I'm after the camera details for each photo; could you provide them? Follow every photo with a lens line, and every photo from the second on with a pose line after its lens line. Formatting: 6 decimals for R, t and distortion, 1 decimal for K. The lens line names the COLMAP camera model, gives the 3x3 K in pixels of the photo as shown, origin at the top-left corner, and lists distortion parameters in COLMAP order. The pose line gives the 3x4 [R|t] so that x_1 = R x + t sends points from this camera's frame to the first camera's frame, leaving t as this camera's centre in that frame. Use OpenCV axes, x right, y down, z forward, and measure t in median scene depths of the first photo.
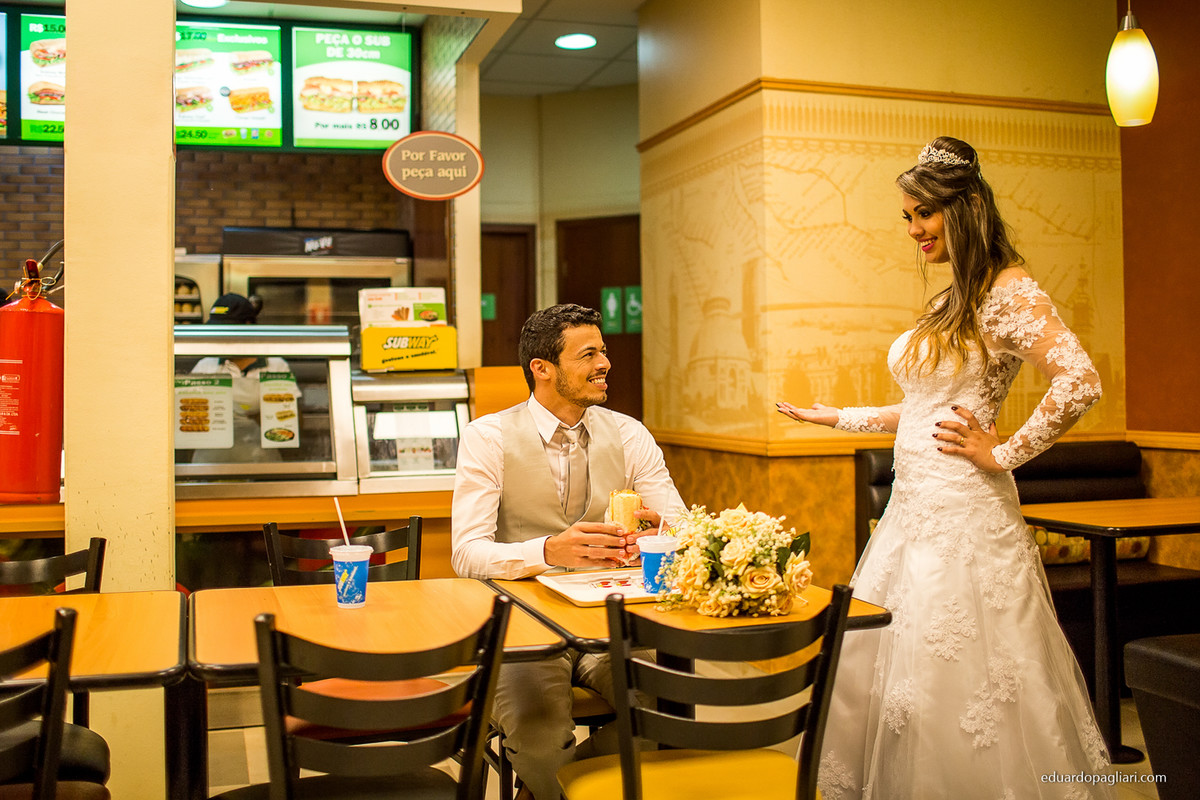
lens RADIAL K [[1232.9, 0, 560.5], [0, 1232.9, 367.0], [0, 0, 1]] dist [-0.108347, 0.133292]
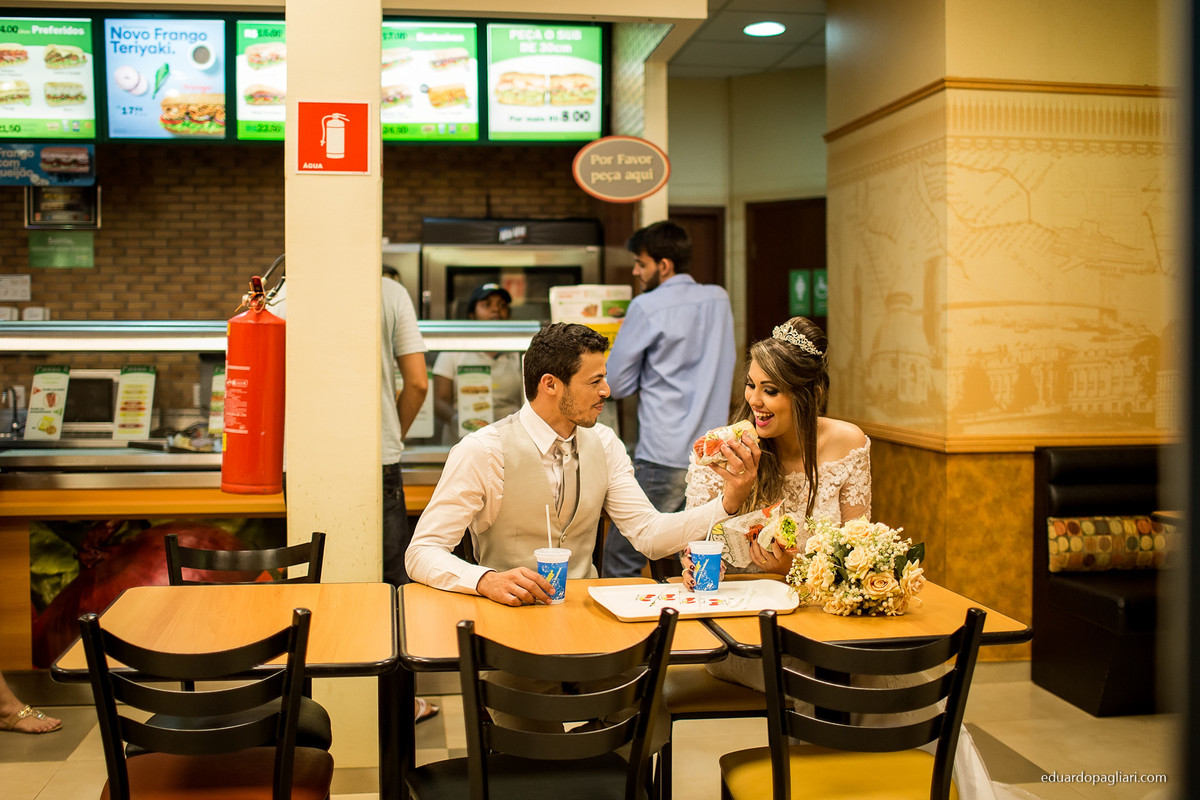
lens RADIAL K [[1260.1, 0, 568.5], [0, 1260.1, 373.2], [0, 0, 1]] dist [-0.109757, 0.137804]
pose [[0.988714, 0.011352, -0.149381, 0.013104], [-0.005334, 0.999160, 0.040622, -0.032541], [0.149717, -0.039367, 0.987945, -0.065485]]
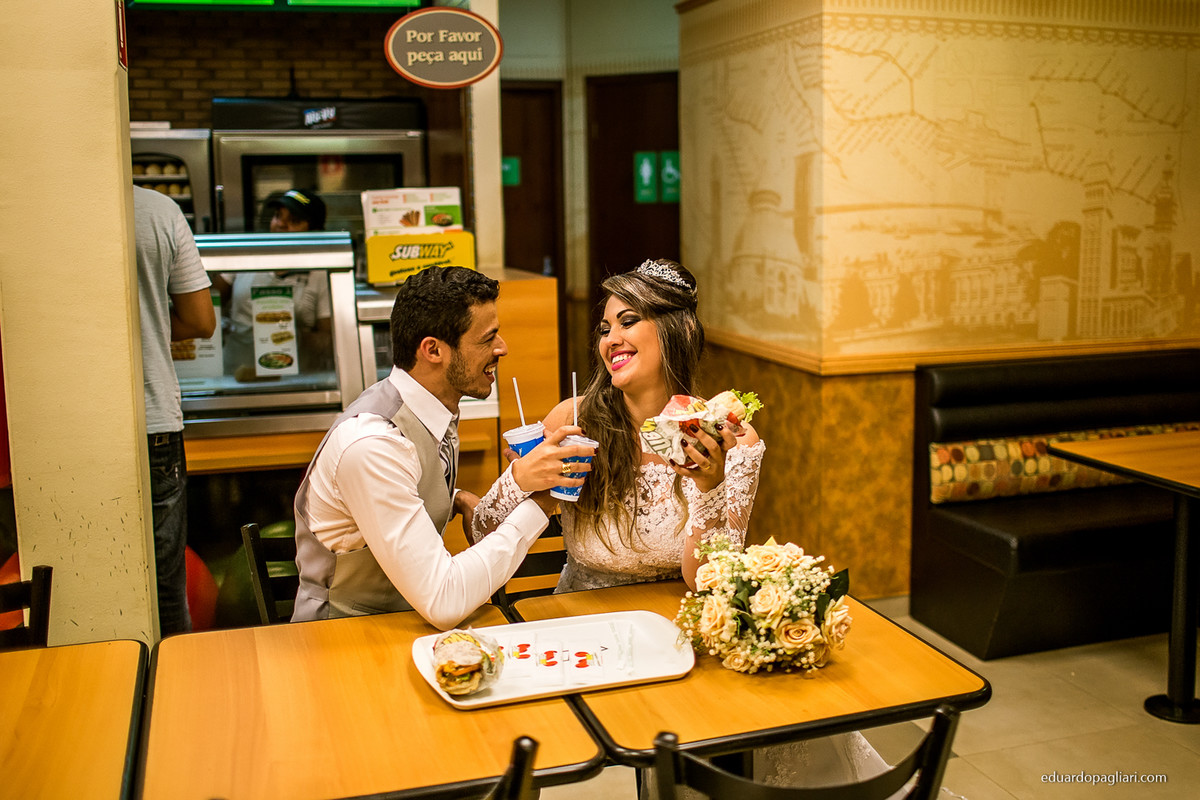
lens RADIAL K [[1236.9, 0, 645.1], [0, 1236.9, 364.0], [0, 0, 1]] dist [-0.094961, 0.093043]
pose [[0.999016, -0.006701, 0.043831, -0.000989], [0.000100, 0.988854, 0.148886, -0.069538], [-0.044341, -0.148735, 0.987882, 0.102110]]
